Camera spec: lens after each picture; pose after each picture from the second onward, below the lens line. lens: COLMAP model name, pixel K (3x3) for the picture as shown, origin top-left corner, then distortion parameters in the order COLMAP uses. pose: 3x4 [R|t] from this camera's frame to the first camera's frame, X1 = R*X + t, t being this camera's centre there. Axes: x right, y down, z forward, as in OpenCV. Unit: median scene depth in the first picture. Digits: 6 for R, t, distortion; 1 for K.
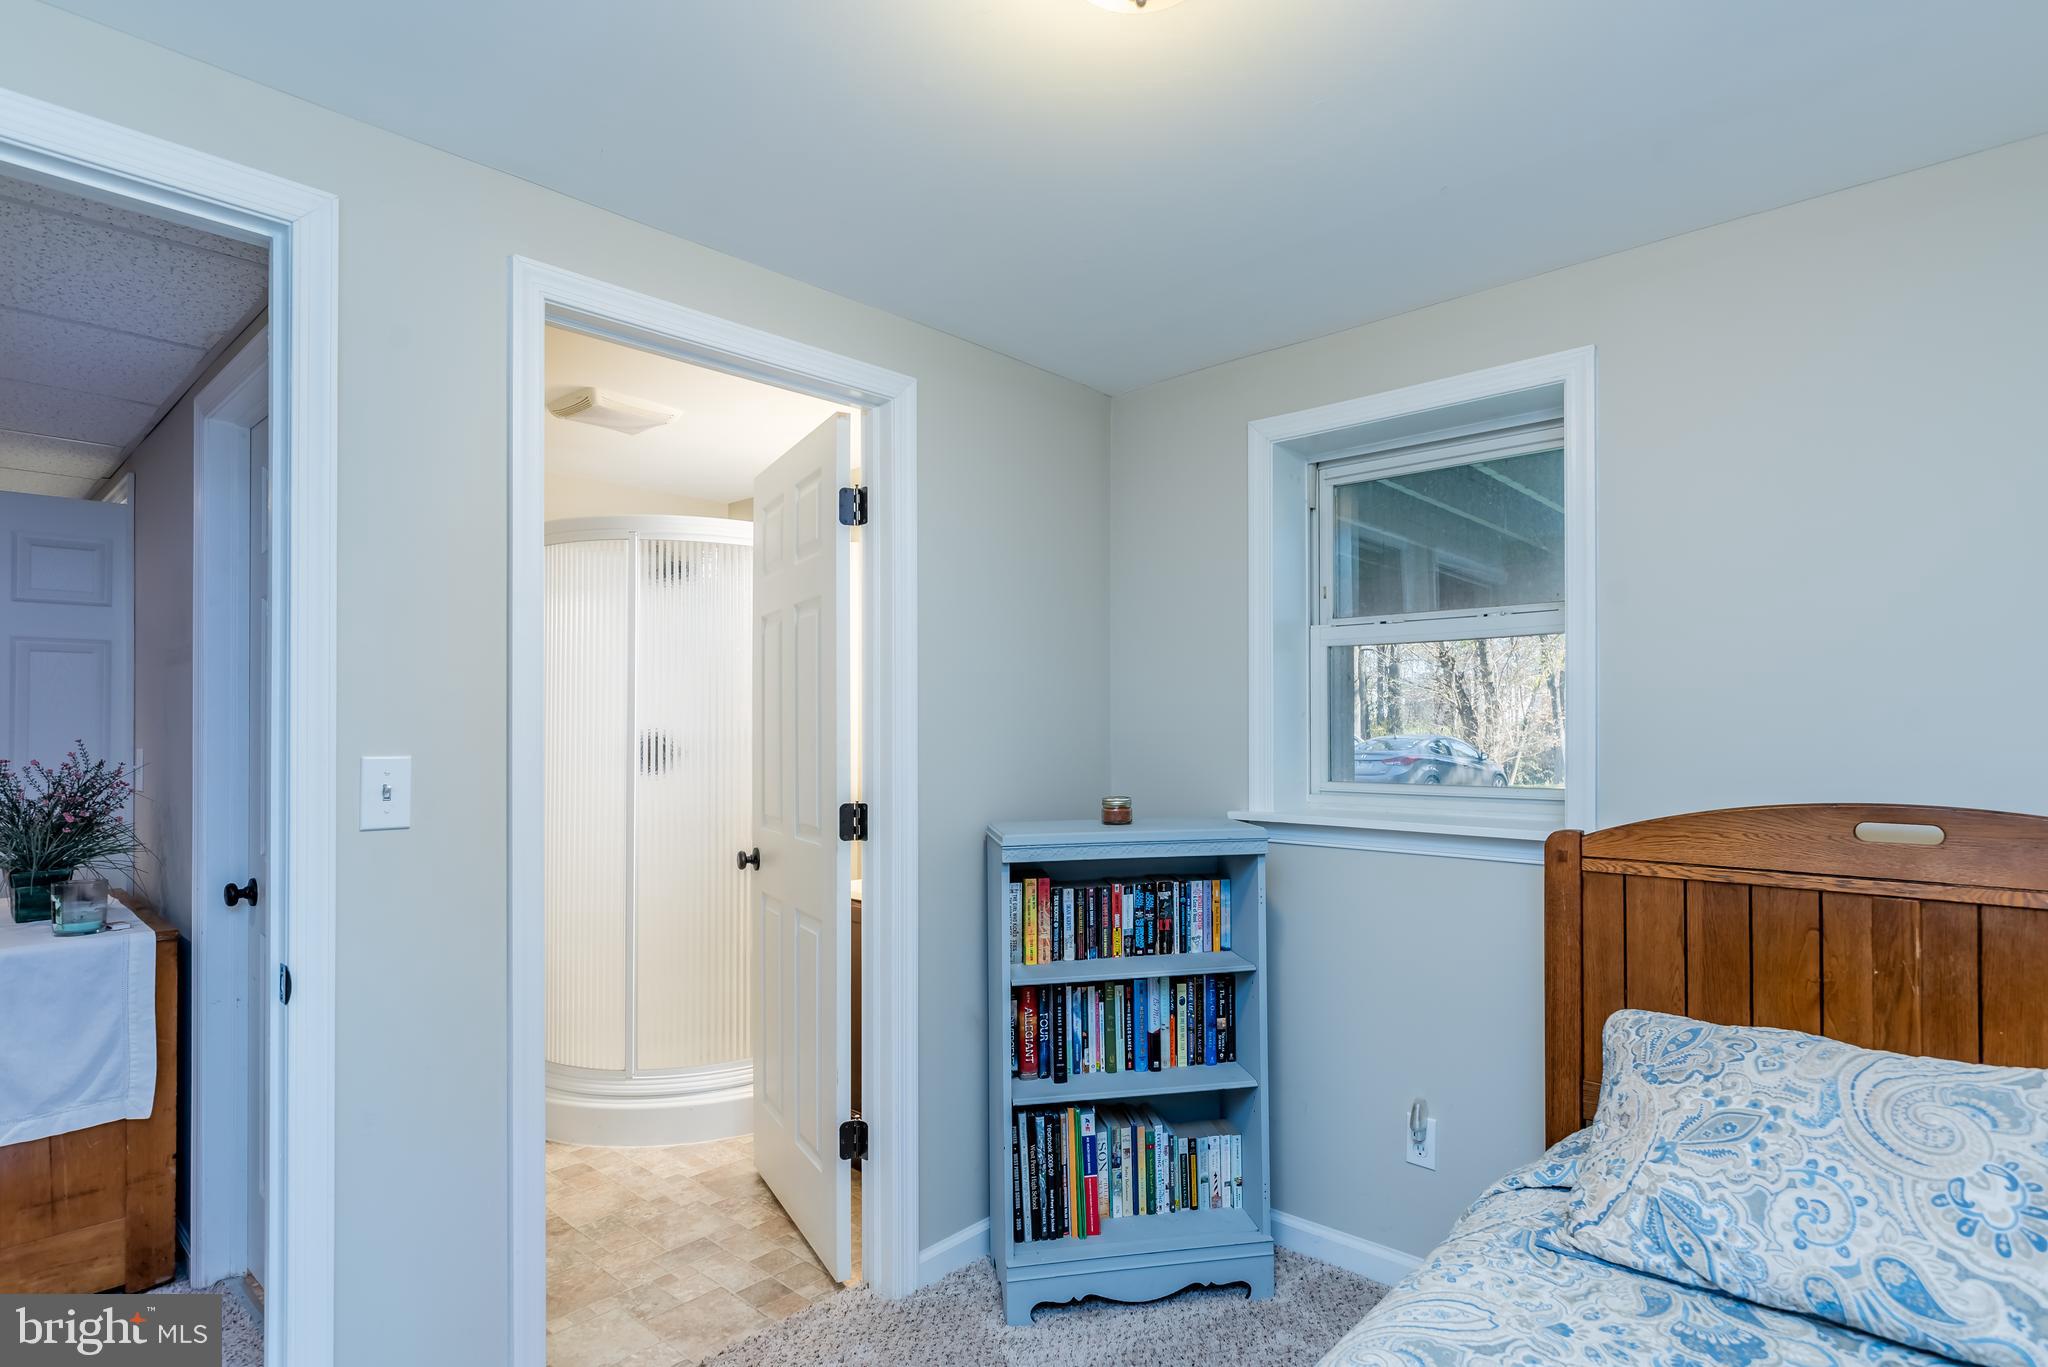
lens RADIAL K [[1022.5, 0, 1039.0], [0, 1022.5, 699.1], [0, 0, 1]] dist [-0.002578, 0.001139]
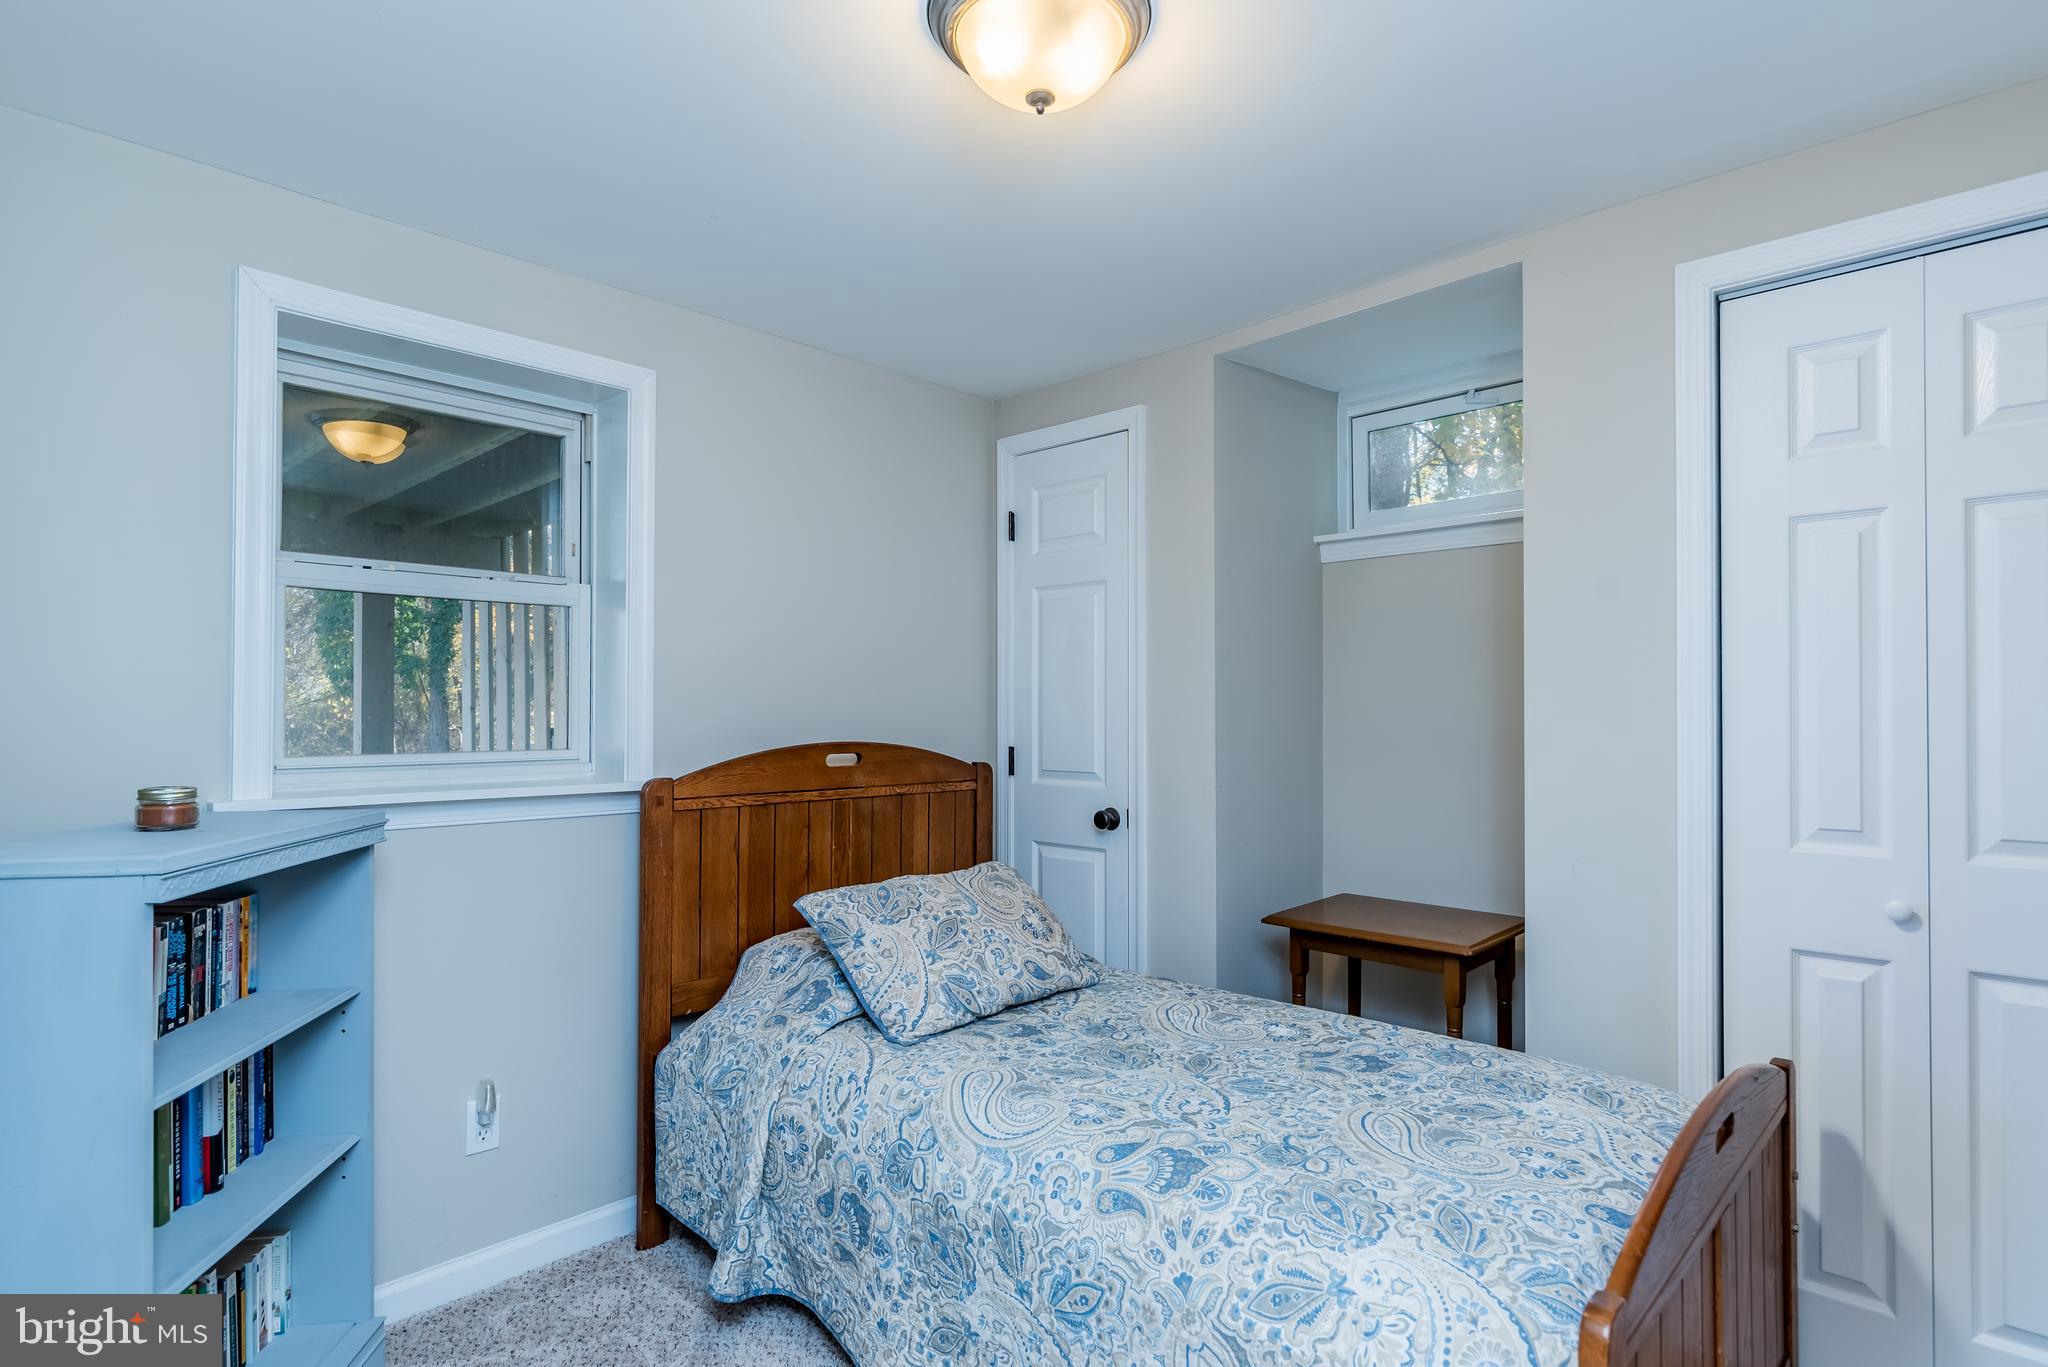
lens RADIAL K [[1022.5, 0, 1044.6], [0, 1022.5, 690.9], [0, 0, 1]] dist [-0.002578, 0.001139]
pose [[0.034566, 0.023582, 0.999124, -0.685321], [-0.026405, 0.999394, -0.022675, 0.045011], [-0.999054, -0.025598, 0.035168, 0.550641]]
